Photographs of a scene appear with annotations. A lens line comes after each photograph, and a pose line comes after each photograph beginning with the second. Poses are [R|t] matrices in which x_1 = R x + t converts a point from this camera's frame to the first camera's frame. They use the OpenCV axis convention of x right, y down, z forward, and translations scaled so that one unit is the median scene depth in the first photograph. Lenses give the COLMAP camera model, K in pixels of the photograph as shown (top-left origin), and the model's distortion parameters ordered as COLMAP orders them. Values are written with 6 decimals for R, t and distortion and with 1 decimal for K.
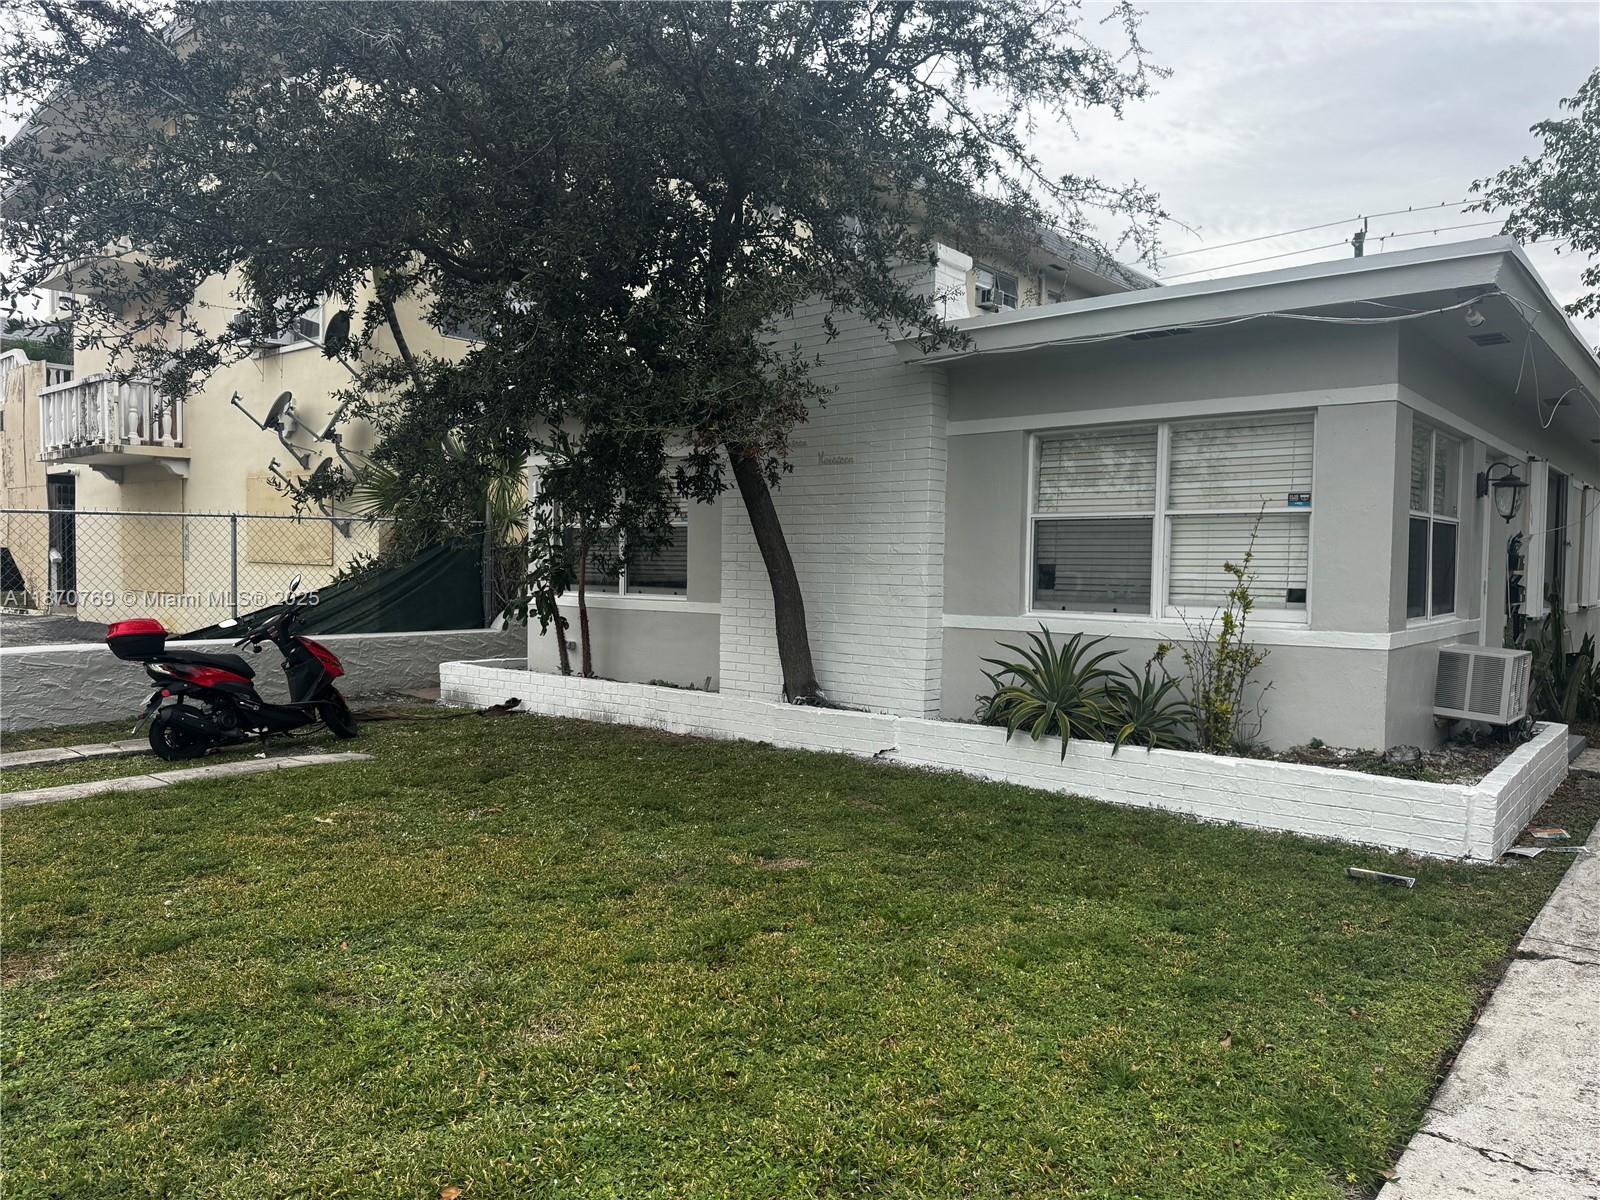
lens RADIAL K [[1110.8, 0, 789.5], [0, 1110.8, 613.2], [0, 0, 1]] dist [0.026713, -0.037778]
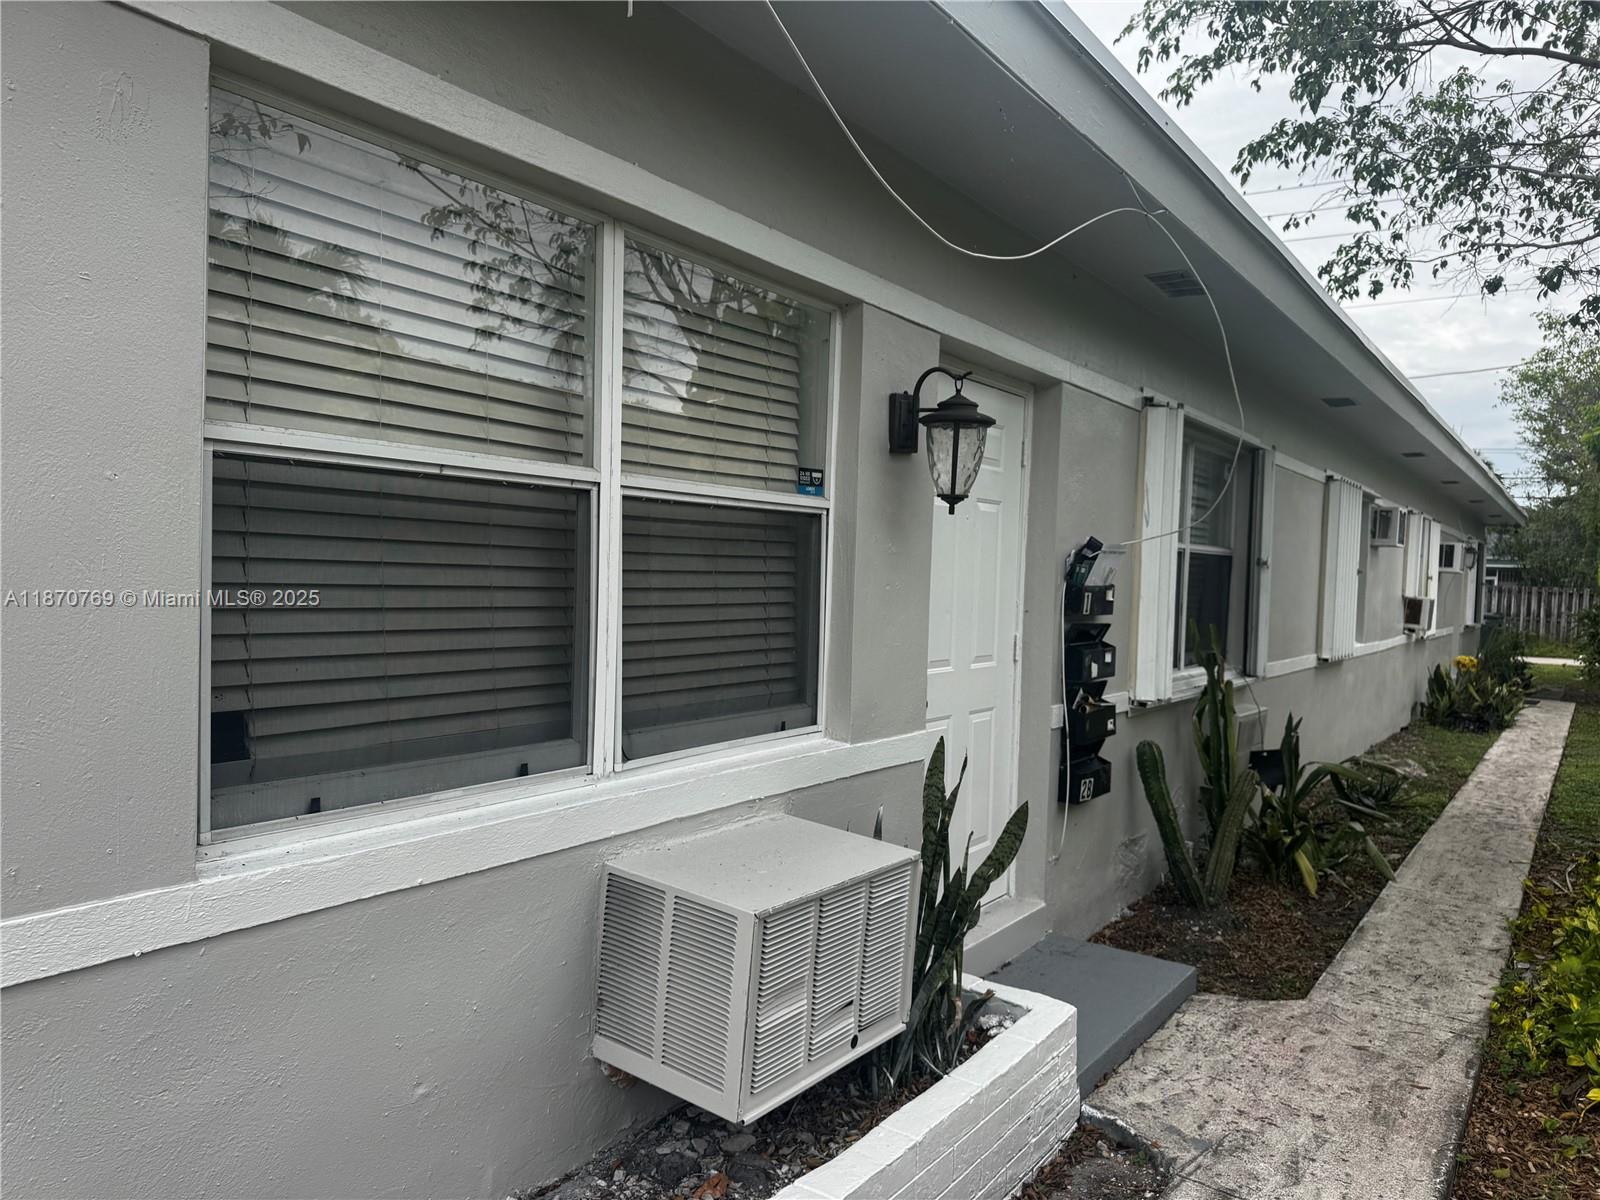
lens RADIAL K [[1110.8, 0, 798.5], [0, 1110.8, 616.7], [0, 0, 1]] dist [0.026713, -0.037778]
pose [[0.996248, 0.008483, 0.086124, 0.643982], [-0.007864, 0.999941, -0.007528, -0.044294], [-0.086183, 0.006822, 0.996256, 0.690963]]
